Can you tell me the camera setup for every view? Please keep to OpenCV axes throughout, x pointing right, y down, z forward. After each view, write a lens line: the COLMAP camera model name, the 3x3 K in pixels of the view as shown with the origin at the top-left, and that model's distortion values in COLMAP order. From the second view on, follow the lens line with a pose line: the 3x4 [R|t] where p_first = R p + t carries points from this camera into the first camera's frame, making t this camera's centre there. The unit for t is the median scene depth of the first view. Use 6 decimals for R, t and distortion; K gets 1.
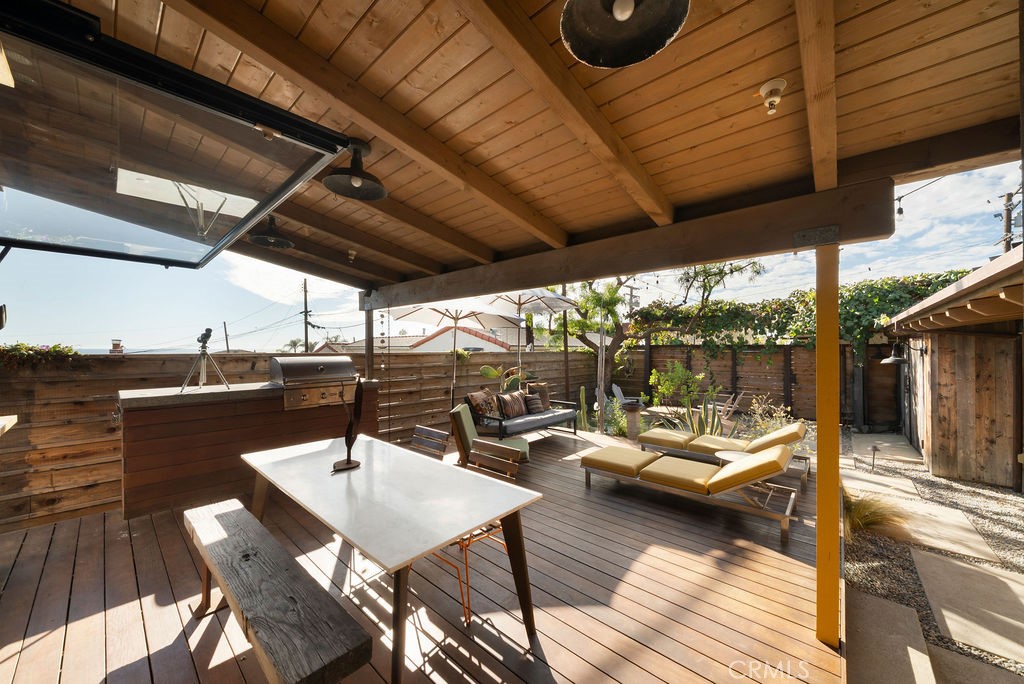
lens RADIAL K [[367.4, 0, 509.8], [0, 367.4, 344.2], [0, 0, 1]] dist [-0.000443, -0.000002]
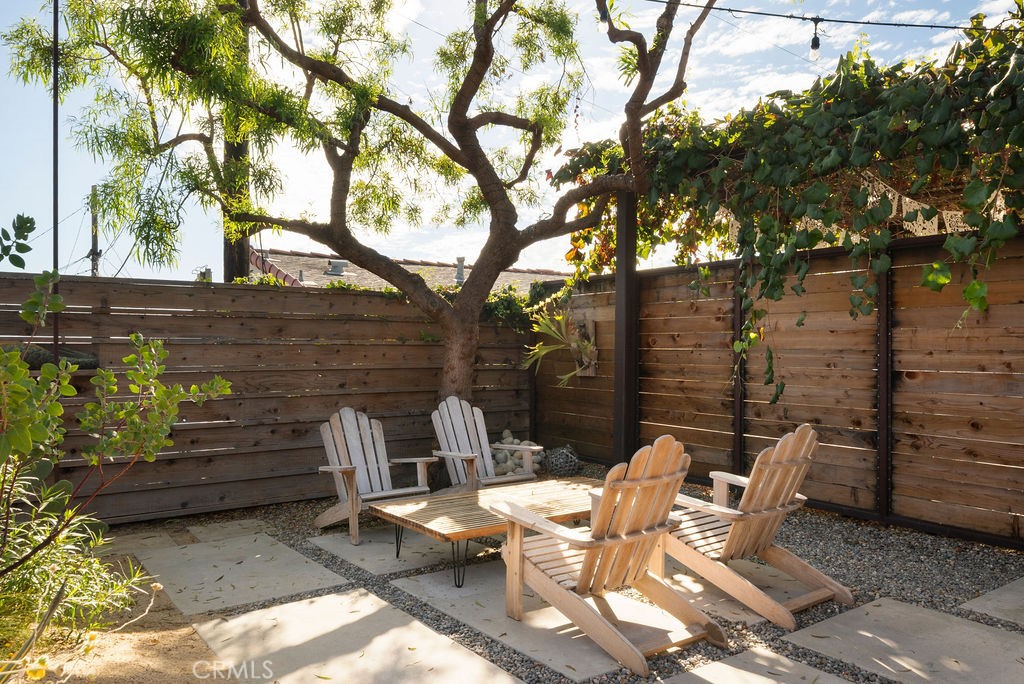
lens RADIAL K [[707.7, 0, 516.0], [0, 707.7, 348.2], [0, 0, 1]] dist [0.048053, -0.033442]
pose [[0.976285, -0.000218, -0.216490, 0.934388], [0.002870, 0.999925, 0.011937, 0.128484], [0.216471, -0.012275, 0.976212, 0.956097]]
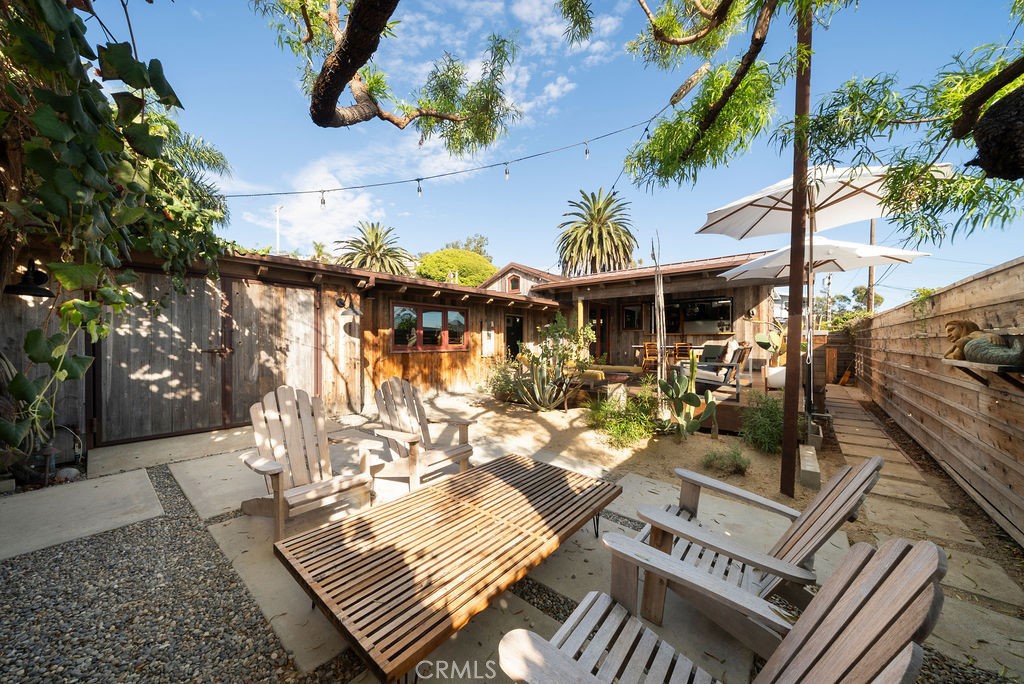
lens RADIAL K [[354.0, 0, 512.0], [0, 354.0, 342.0], [0, 0, 1]] dist [-0.015501, -0.000077]
pose [[-0.999318, -0.006143, -0.036418, 0.740629], [-0.005900, 0.999960, -0.006793, 0.144672], [0.036459, -0.006574, -0.999314, 2.177025]]
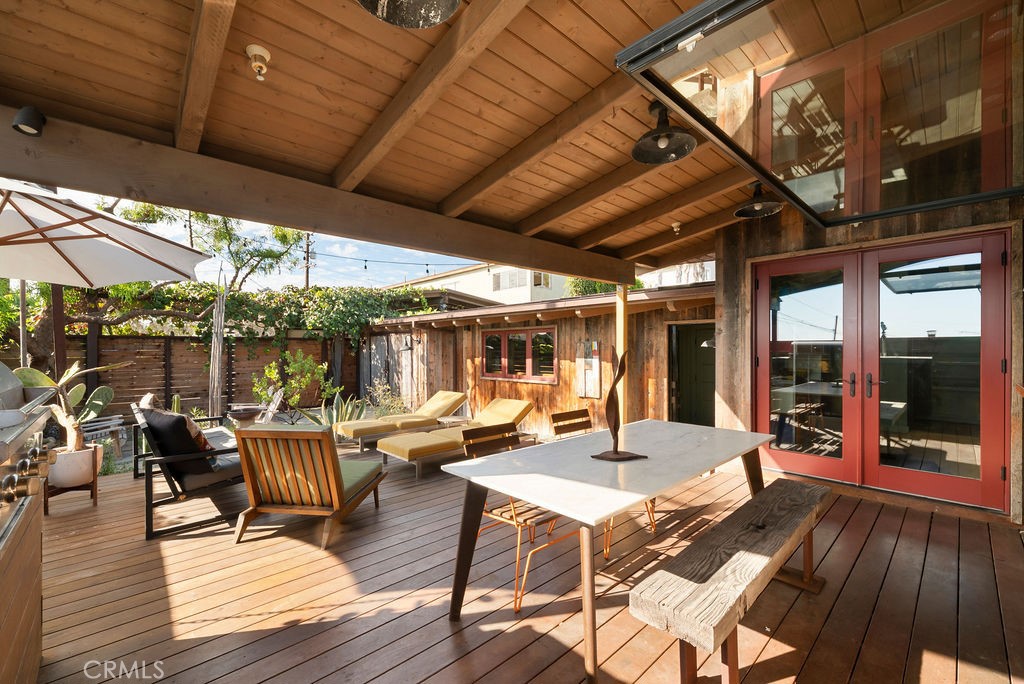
lens RADIAL K [[421.0, 0, 502.0], [0, 421.0, 345.2], [0, 0, 1]] dist [0.000373, 0.000069]
pose [[0.103346, 0.001773, 0.994644, -0.611182], [-0.004517, 0.999989, -0.001313, 0.037811], [-0.994635, -0.004357, 0.103353, 0.508636]]
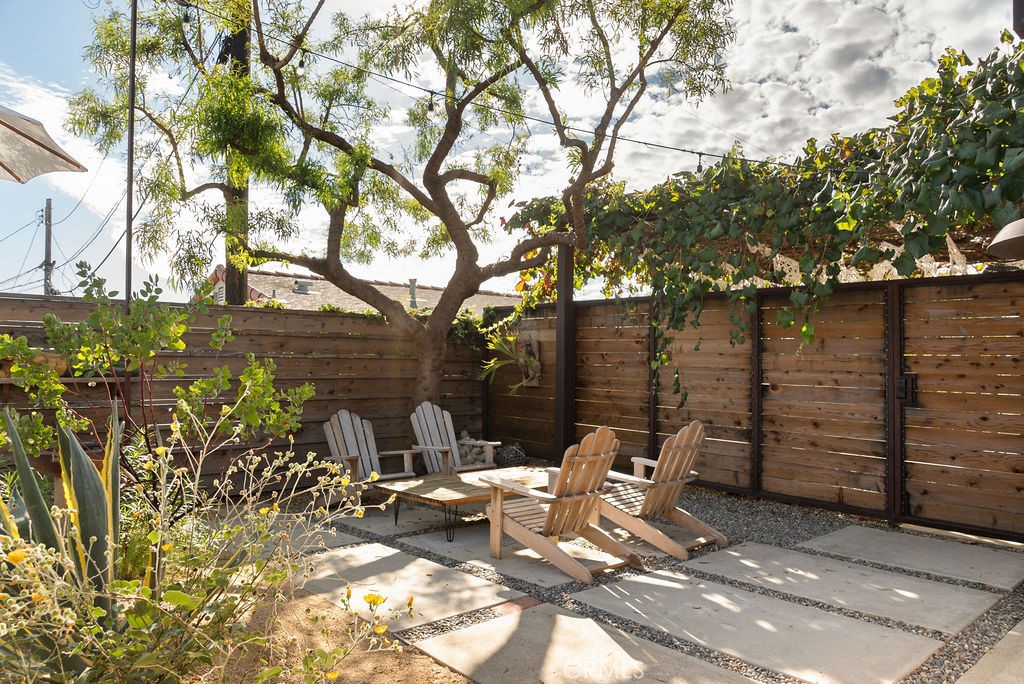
lens RADIAL K [[693.6, 0, 510.1], [0, 693.6, 320.2], [0, 0, 1]] dist [0.004370, -0.000446]
pose [[0.992756, 0.006575, -0.119971, 0.915681], [-0.011945, 0.998956, -0.044094, 0.116717], [0.119555, 0.045207, 0.991798, 0.697913]]
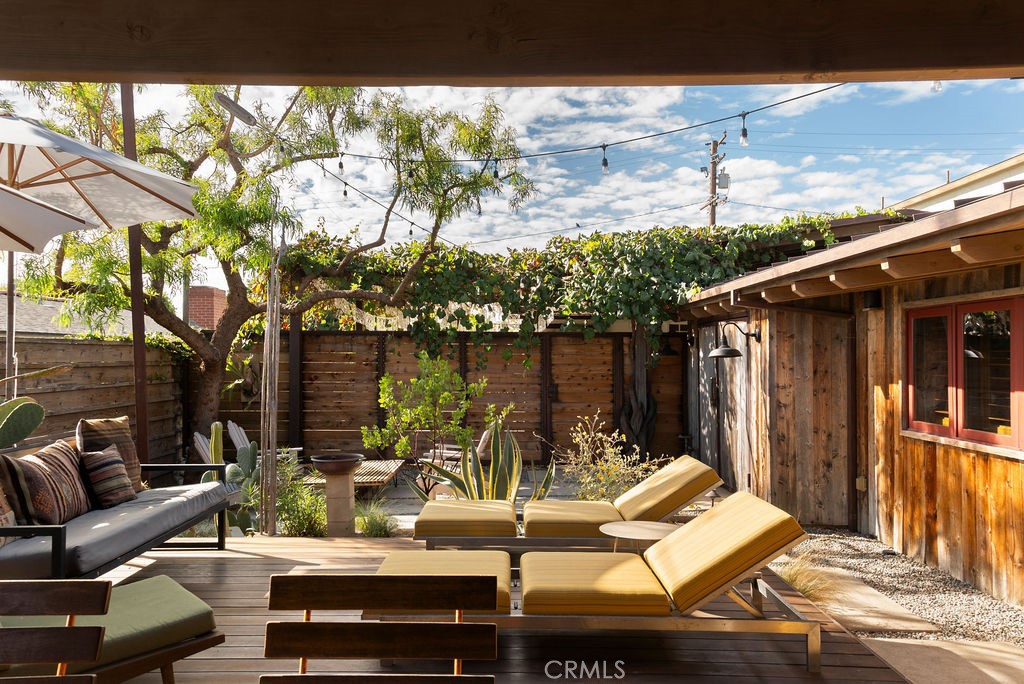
lens RADIAL K [[804.3, 0, 497.0], [0, 804.3, 339.7], [0, 0, 1]] dist [0.070890, 0.001735]
pose [[0.757423, 0.013997, 0.652774, -0.179193], [-0.010344, 0.999902, -0.009439, 0.044654], [-0.652843, 0.000397, 0.757494, 0.220400]]
